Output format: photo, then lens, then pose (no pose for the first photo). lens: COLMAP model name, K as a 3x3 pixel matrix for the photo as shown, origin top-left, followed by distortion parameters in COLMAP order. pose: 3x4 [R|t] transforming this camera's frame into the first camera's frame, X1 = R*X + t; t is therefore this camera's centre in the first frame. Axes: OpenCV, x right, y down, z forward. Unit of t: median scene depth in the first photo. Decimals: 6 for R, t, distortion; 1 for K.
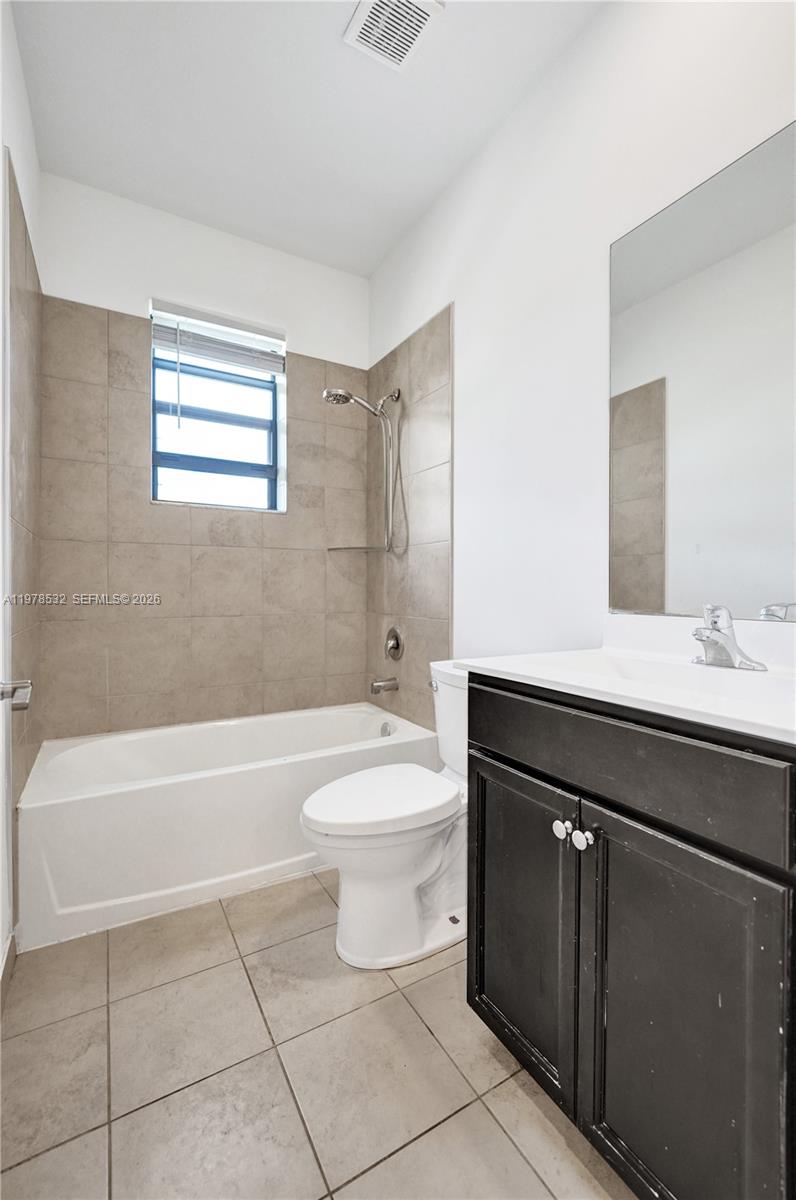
lens RADIAL K [[504.4, 0, 400.3], [0, 504.4, 597.5], [0, 0, 1]] dist [-0.000448, -0.000011]
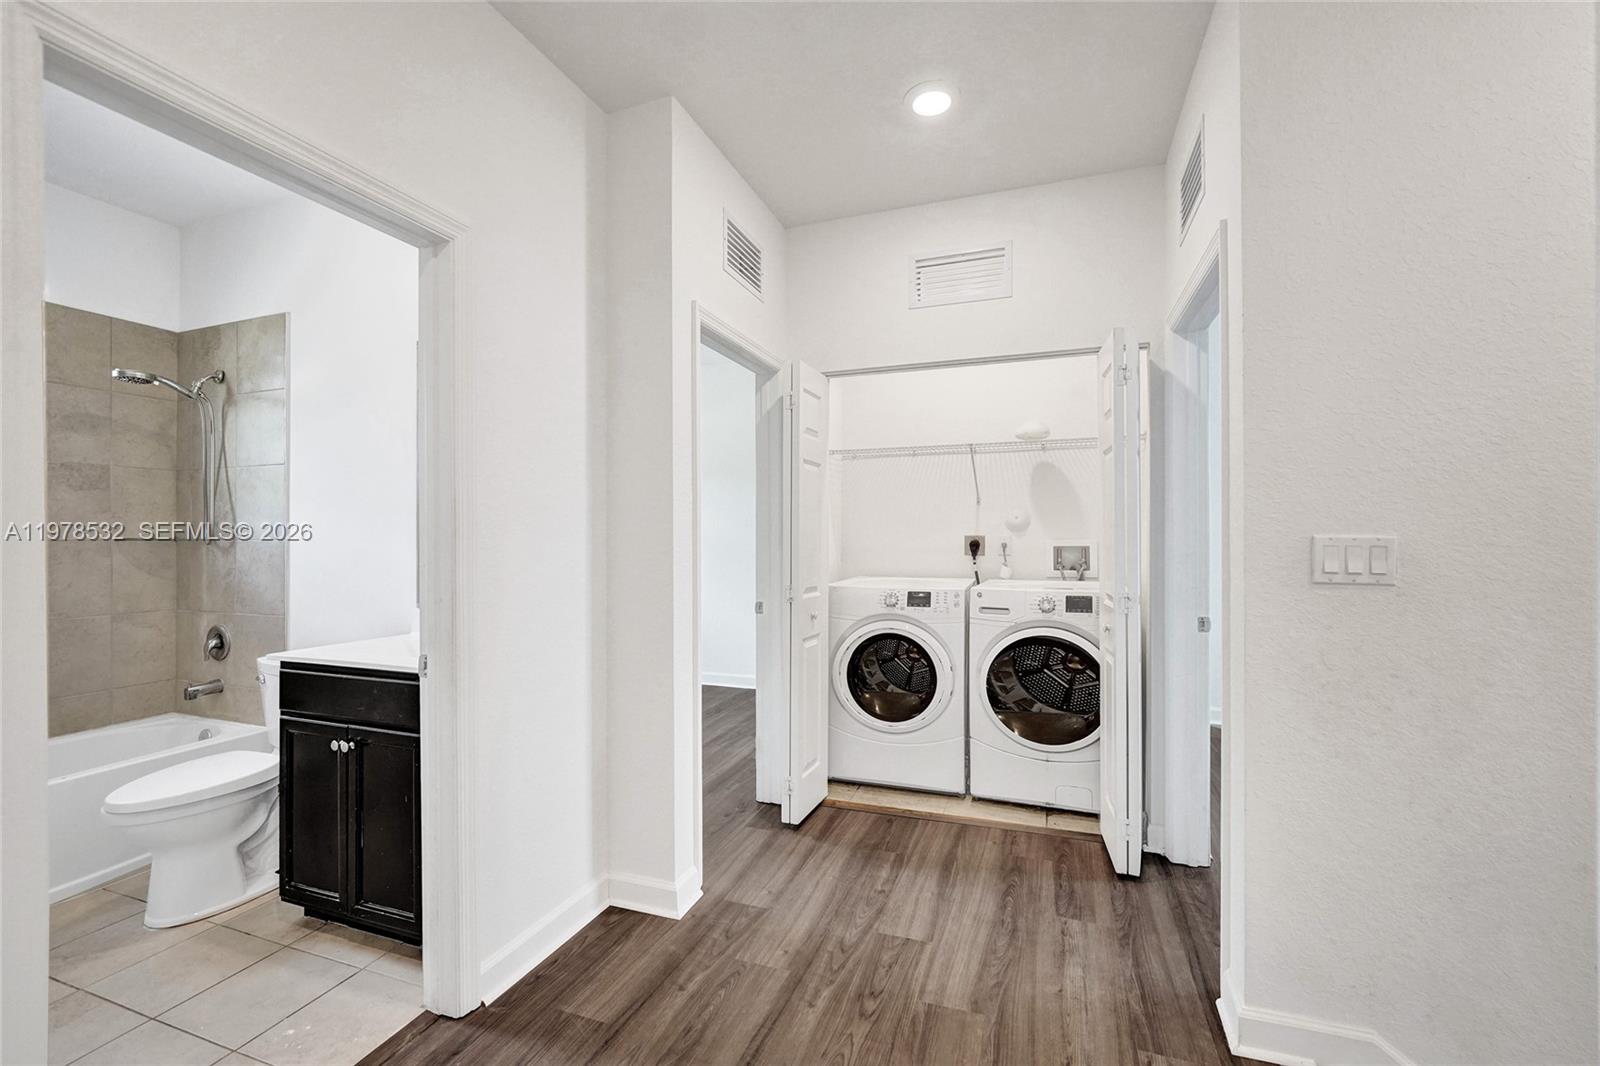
lens RADIAL K [[672.8, 0, 790.8], [0, 672.8, 541.8], [0, 0, 1]] dist [-0.004568, 0.000995]
pose [[0.774958, -0.002006, 0.632010, 0.026834], [0.011655, 0.999870, -0.011118, -0.070495], [-0.631906, 0.015982, 0.774880, -0.645147]]
